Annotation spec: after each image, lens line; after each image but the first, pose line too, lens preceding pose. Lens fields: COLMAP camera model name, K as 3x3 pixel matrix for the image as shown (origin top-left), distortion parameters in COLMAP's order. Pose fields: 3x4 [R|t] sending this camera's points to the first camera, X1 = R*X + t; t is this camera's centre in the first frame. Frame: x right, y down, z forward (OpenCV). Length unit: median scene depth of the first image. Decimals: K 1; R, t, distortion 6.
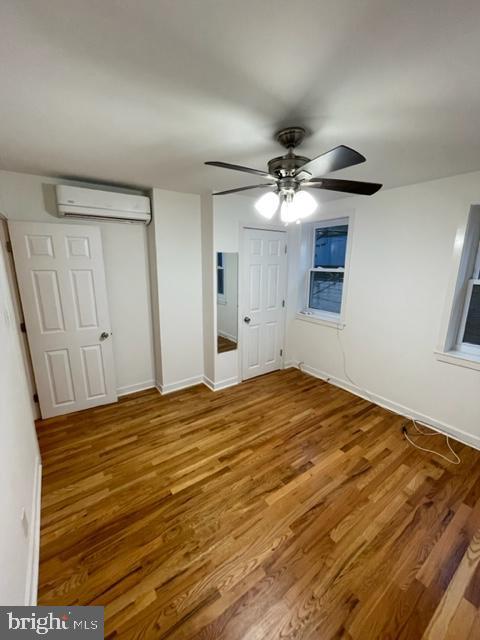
lens RADIAL K [[261.1, 0, 239.9], [0, 261.1, 318.8], [0, 0, 1]] dist [-0.000978, 0.000225]
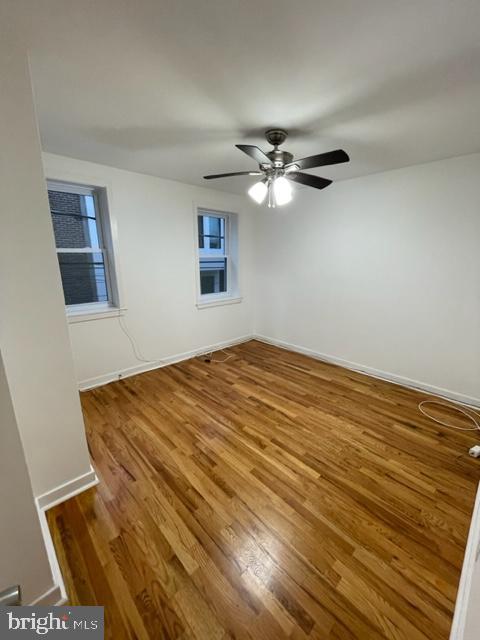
lens RADIAL K [[261.1, 0, 240.1], [0, 261.1, 320.3], [0, 0, 1]] dist [-0.000978, 0.000225]
pose [[-0.146087, -0.248832, 0.957466, -0.815291], [0.207679, 0.938568, 0.275608, -0.163565], [-0.967227, 0.239108, -0.085435, 1.005707]]
